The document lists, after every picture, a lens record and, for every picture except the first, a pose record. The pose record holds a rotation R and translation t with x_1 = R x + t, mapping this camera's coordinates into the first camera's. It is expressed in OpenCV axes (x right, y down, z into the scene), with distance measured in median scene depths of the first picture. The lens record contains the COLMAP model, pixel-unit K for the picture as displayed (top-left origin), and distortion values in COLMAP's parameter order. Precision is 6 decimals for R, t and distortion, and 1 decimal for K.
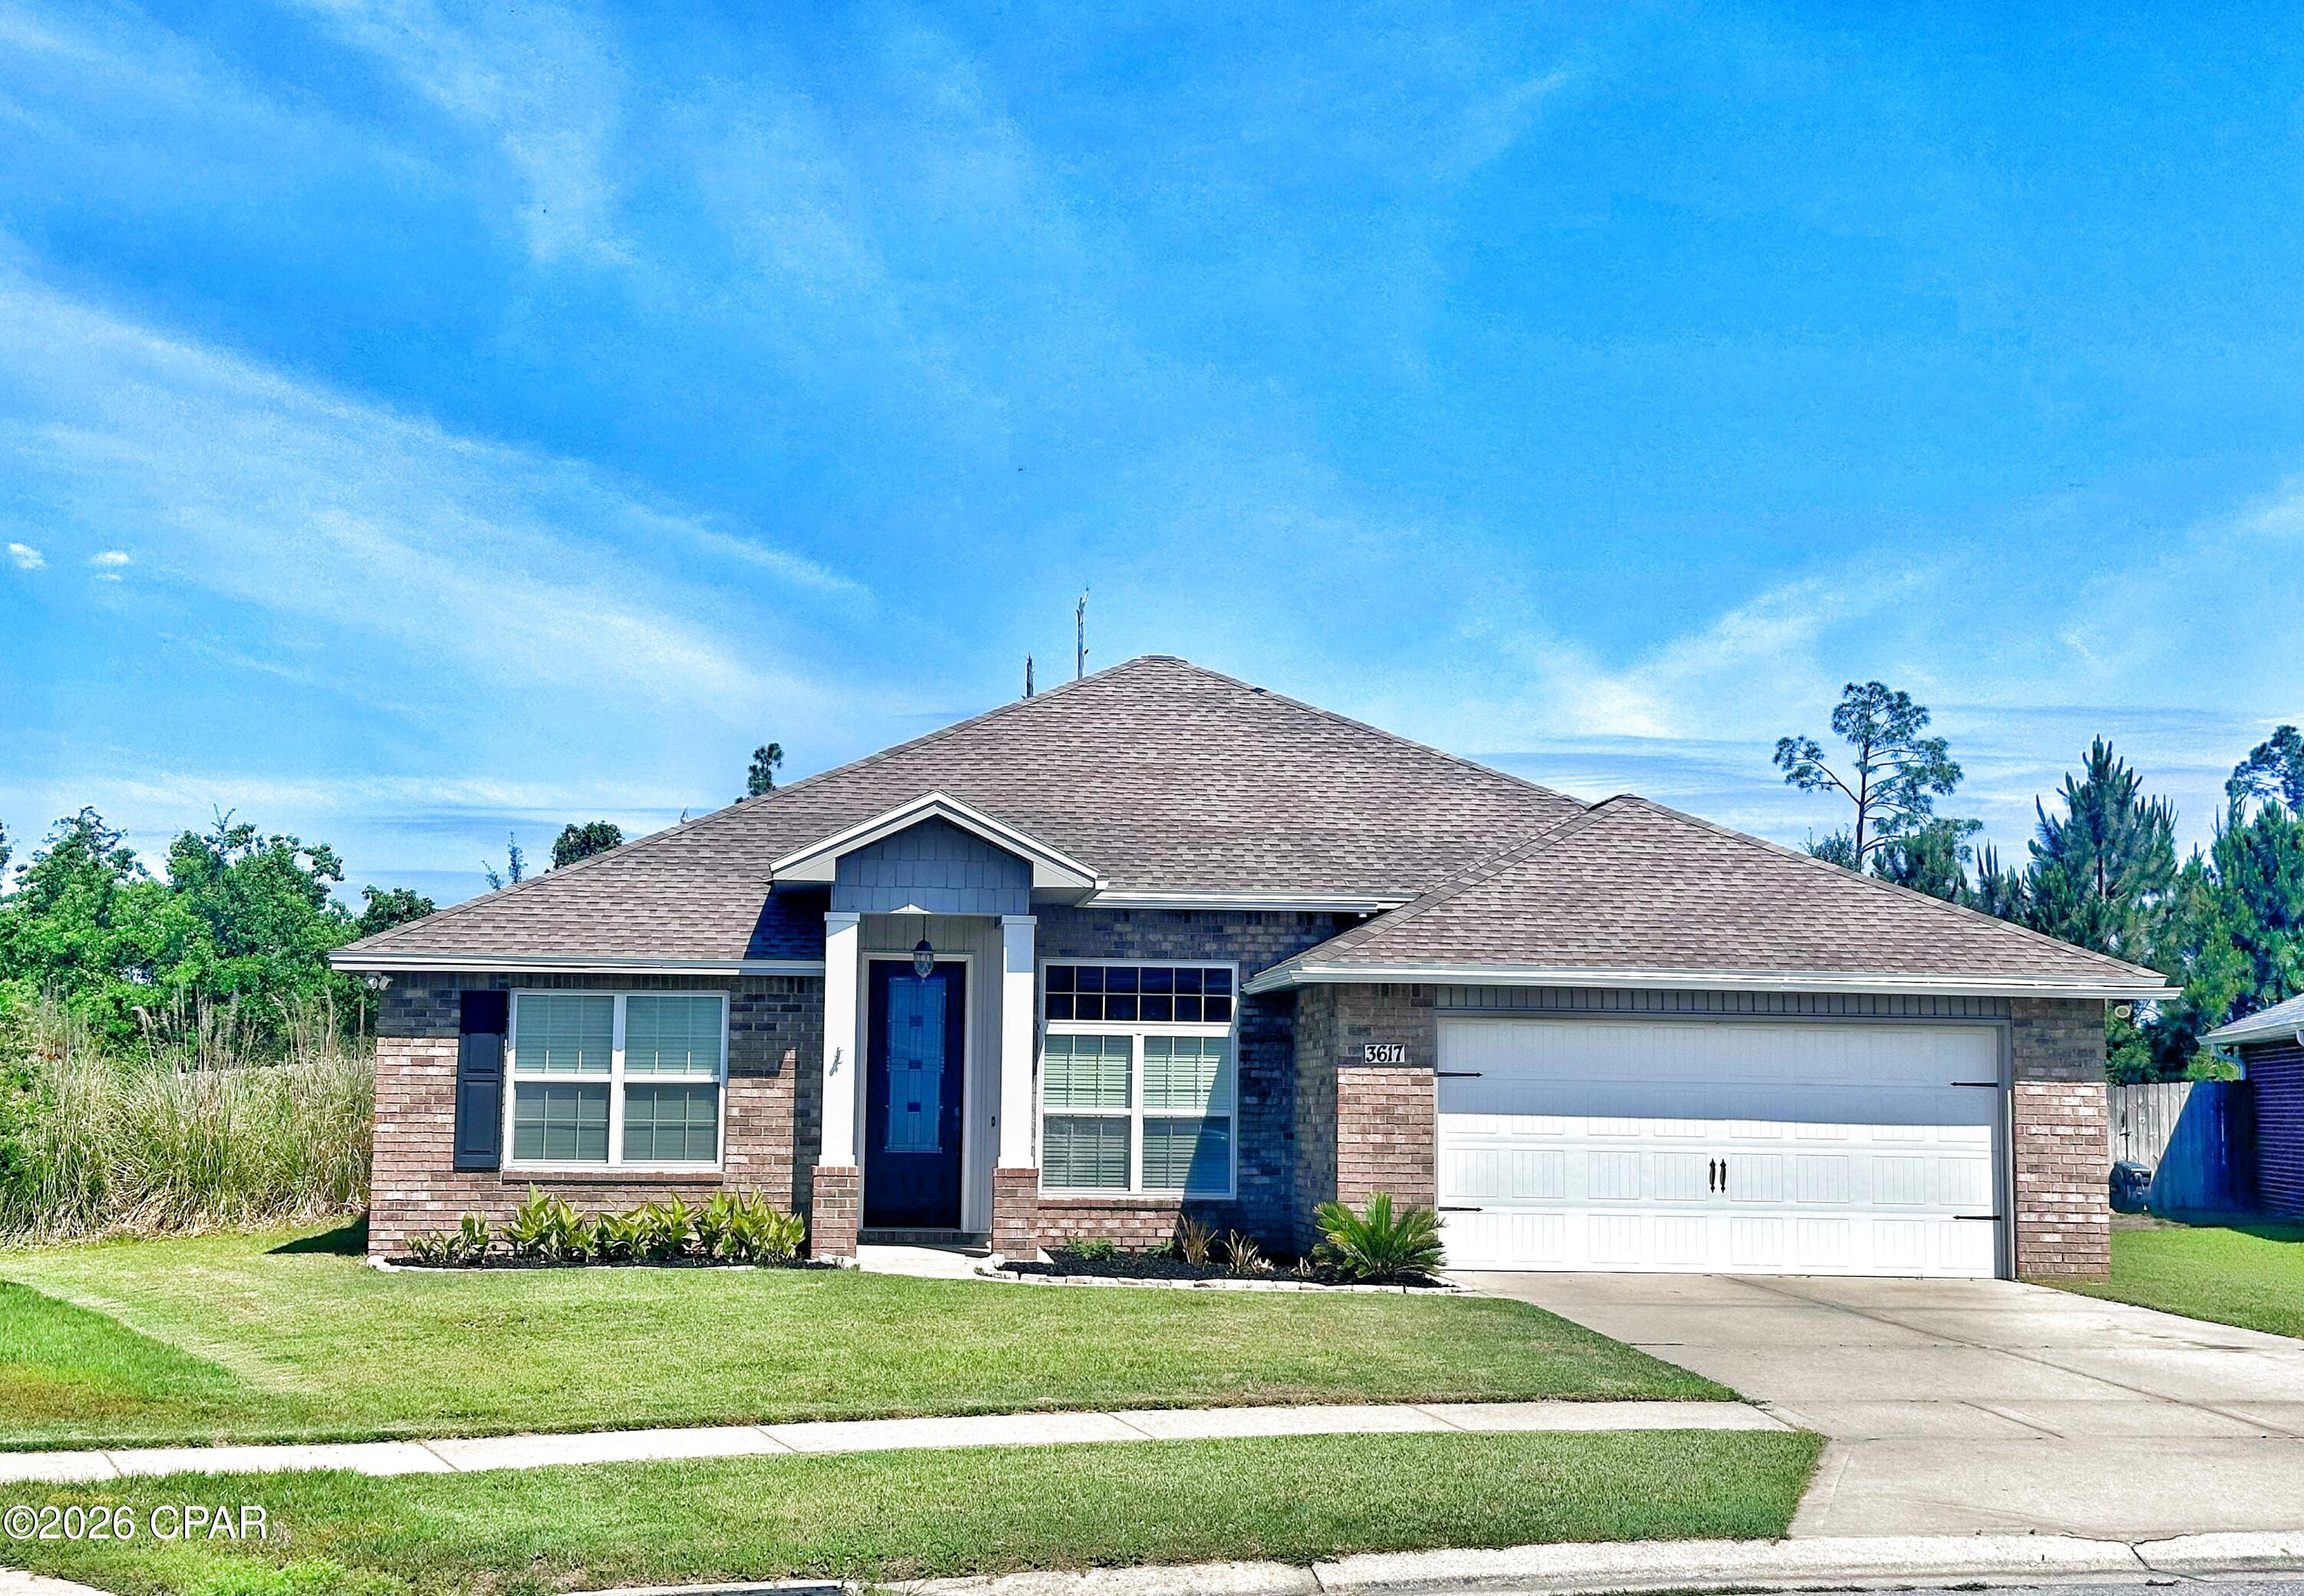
lens RADIAL K [[3505.2, 0, 1168.4], [0, 3505.2, 791.8], [0, 0, 1]] dist [0.097501, 0.000000]
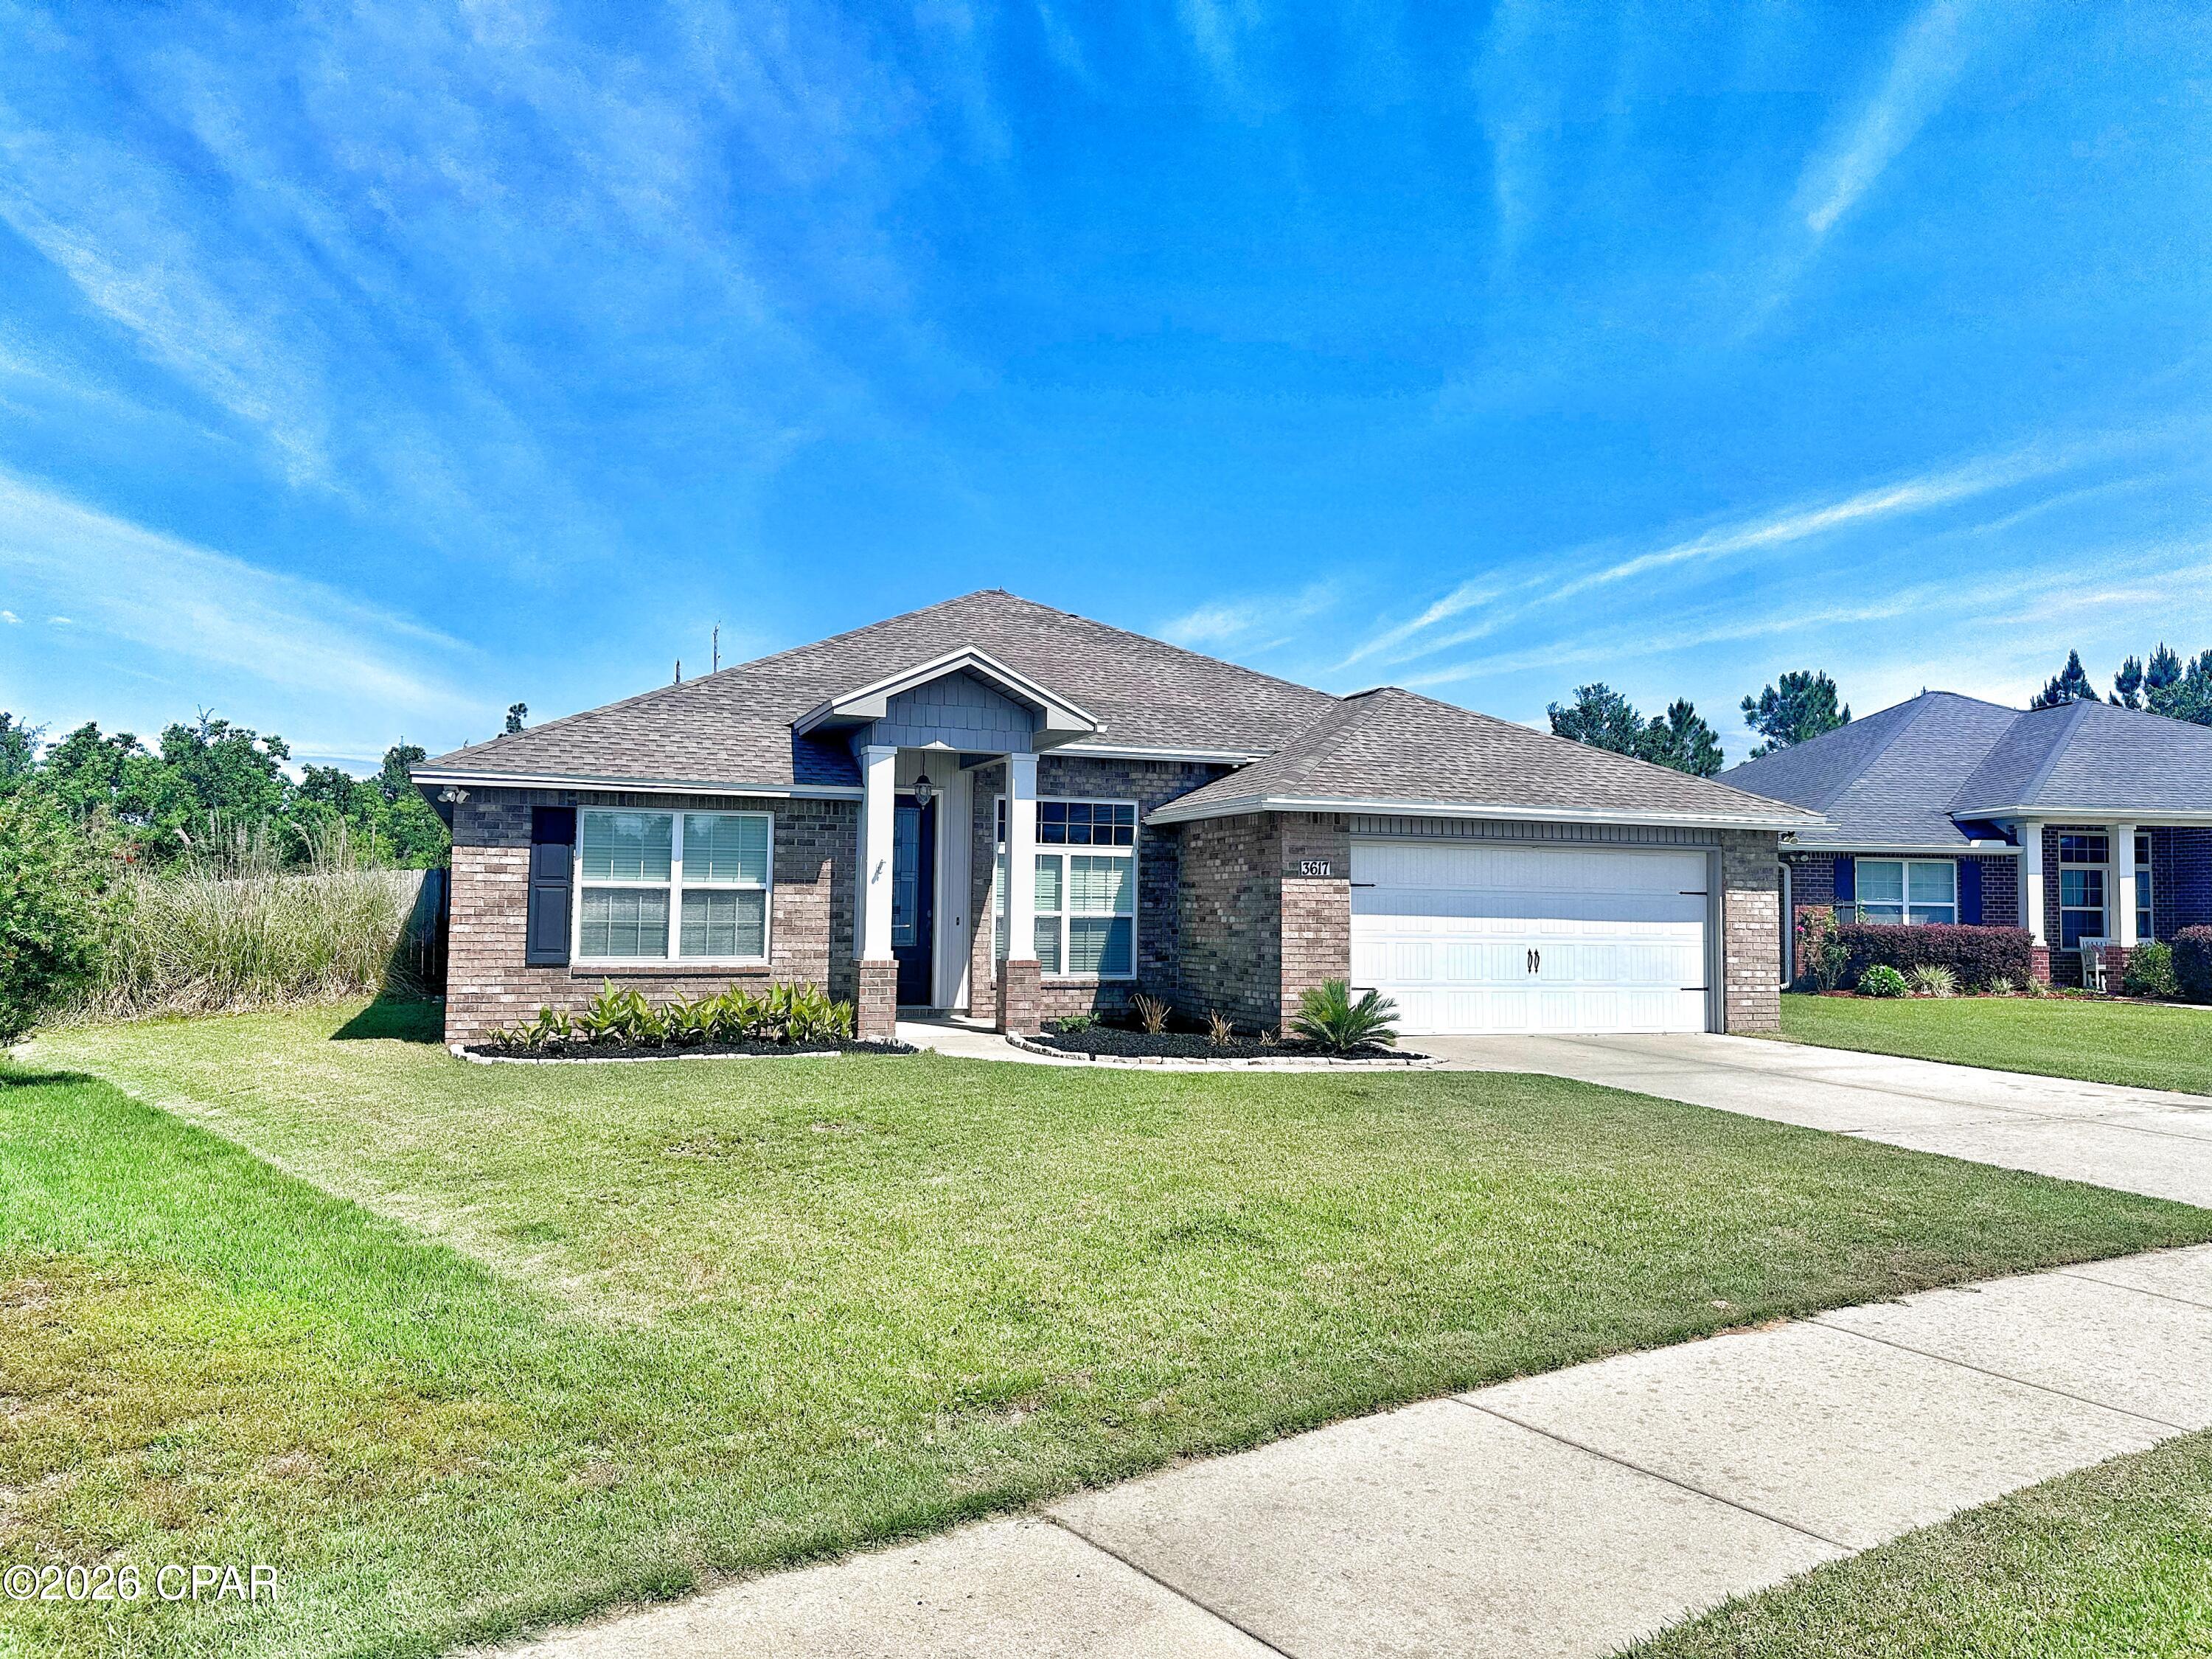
lens RADIAL K [[1580.2, 0, 1120.7], [0, 1580.2, 827.3], [0, 0, 1]] dist [0.060967, -0.087666]
pose [[0.959439, 0.014567, 0.281540, -0.162956], [-0.025638, 0.999034, 0.035677, 0.040166], [-0.280749, -0.041448, 0.958886, 0.459698]]
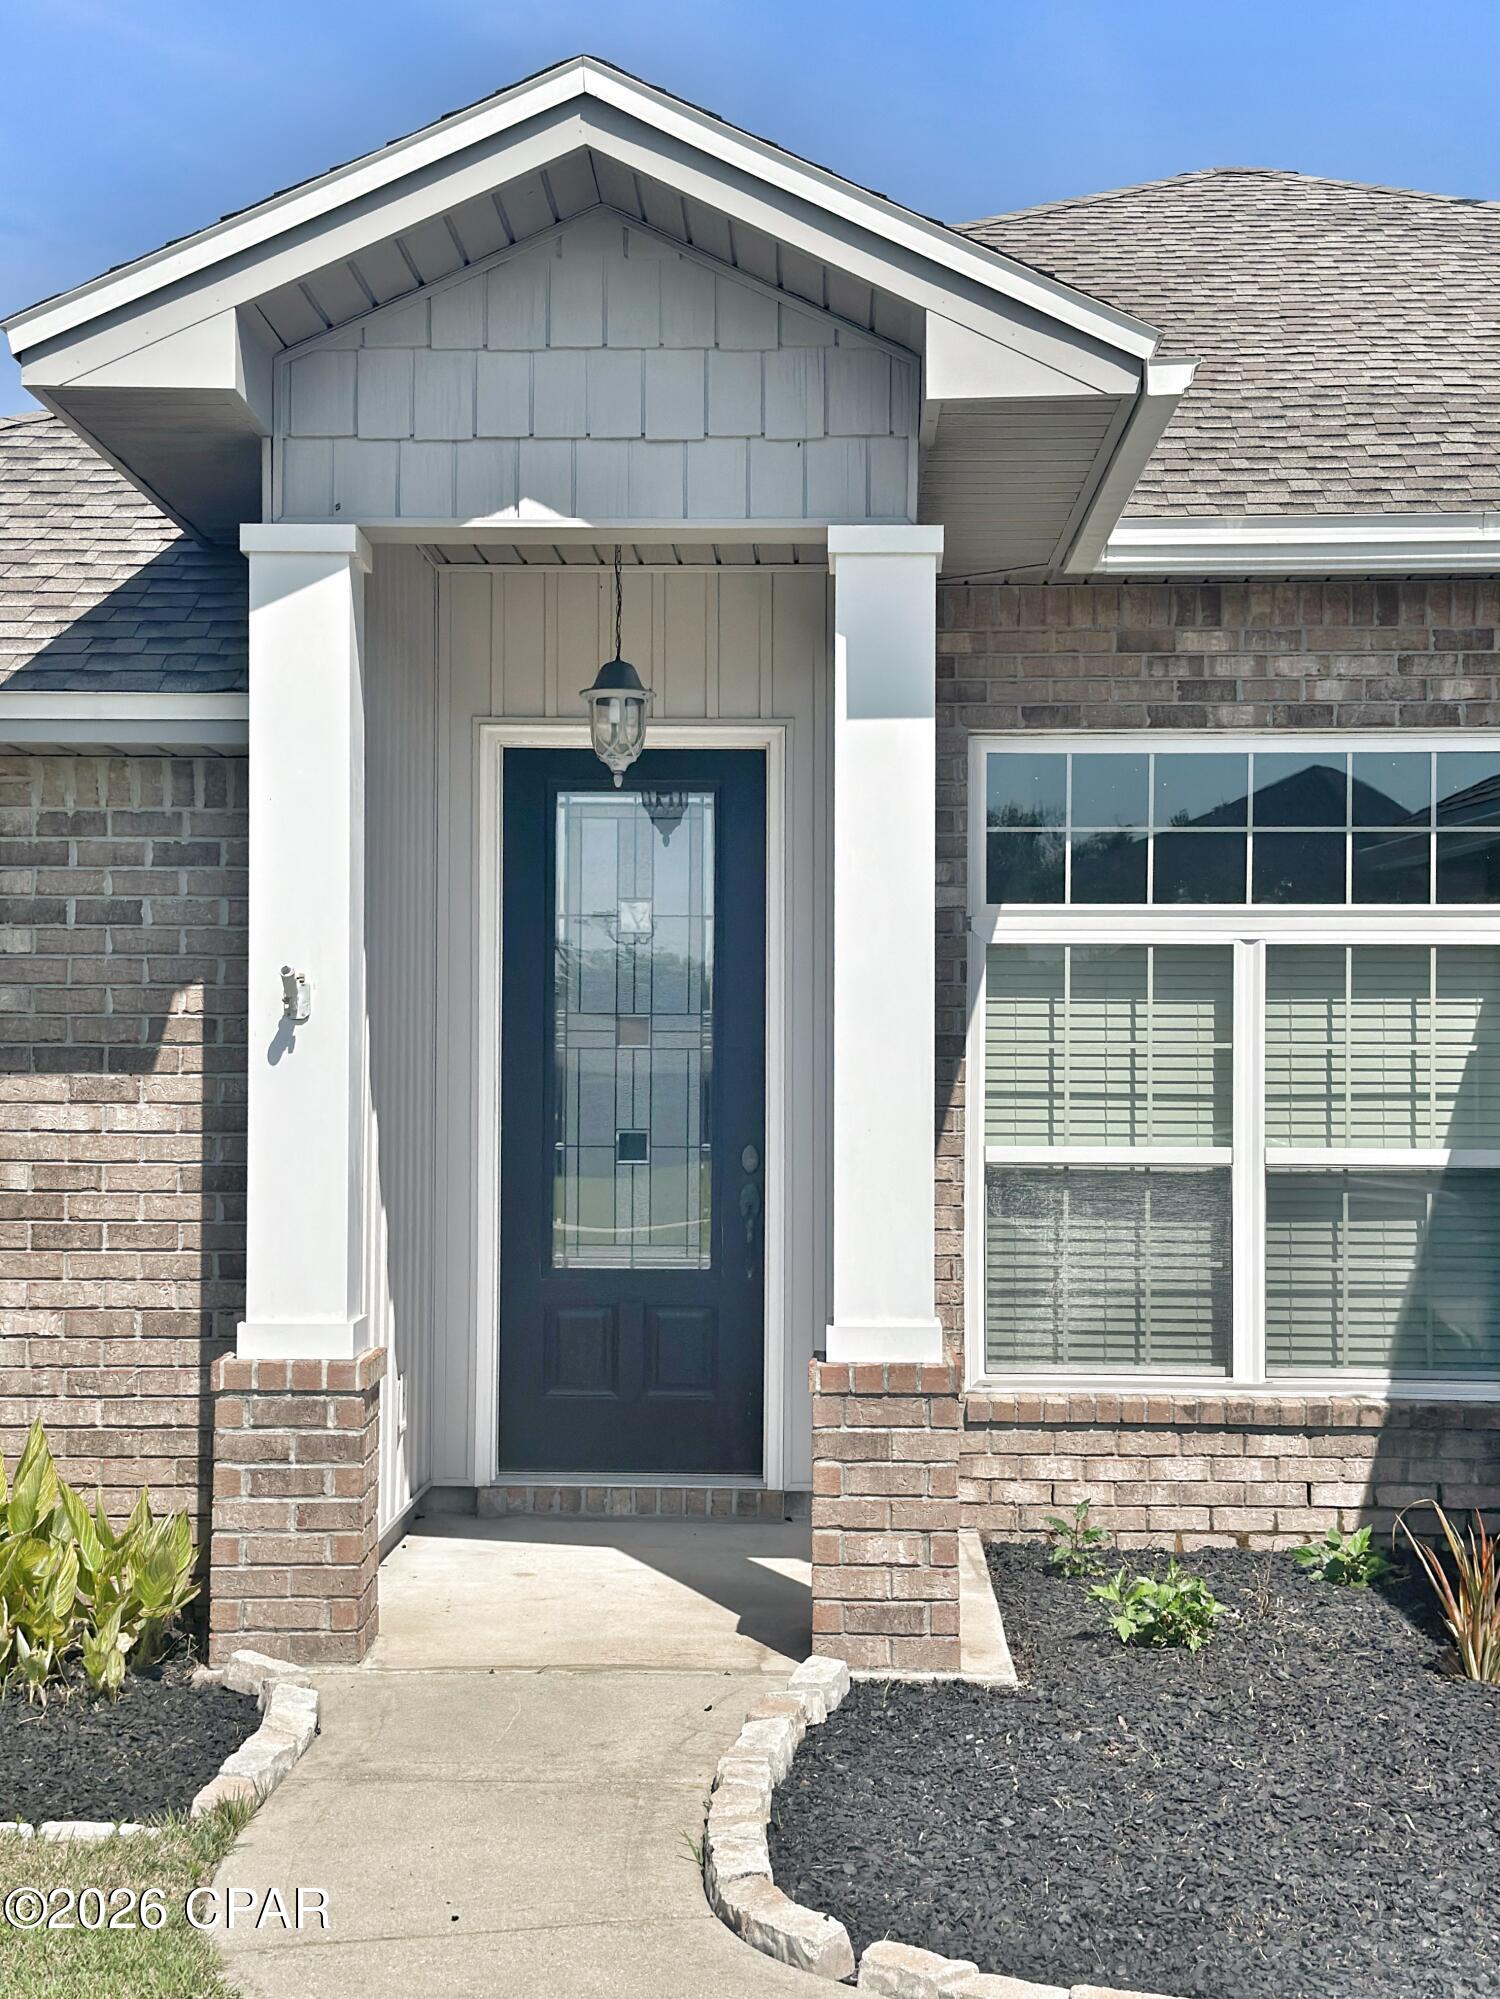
lens RADIAL K [[2808.9, 0, 755.5], [0, 2808.9, 1035.9], [0, 0, 1]] dist [0.127917, 0.000000]
pose [[0.991400, -0.010921, -0.130412, -0.022291], [0.020031, 0.997433, 0.068747, 0.061470], [0.129327, -0.070768, 0.989074, 0.749485]]
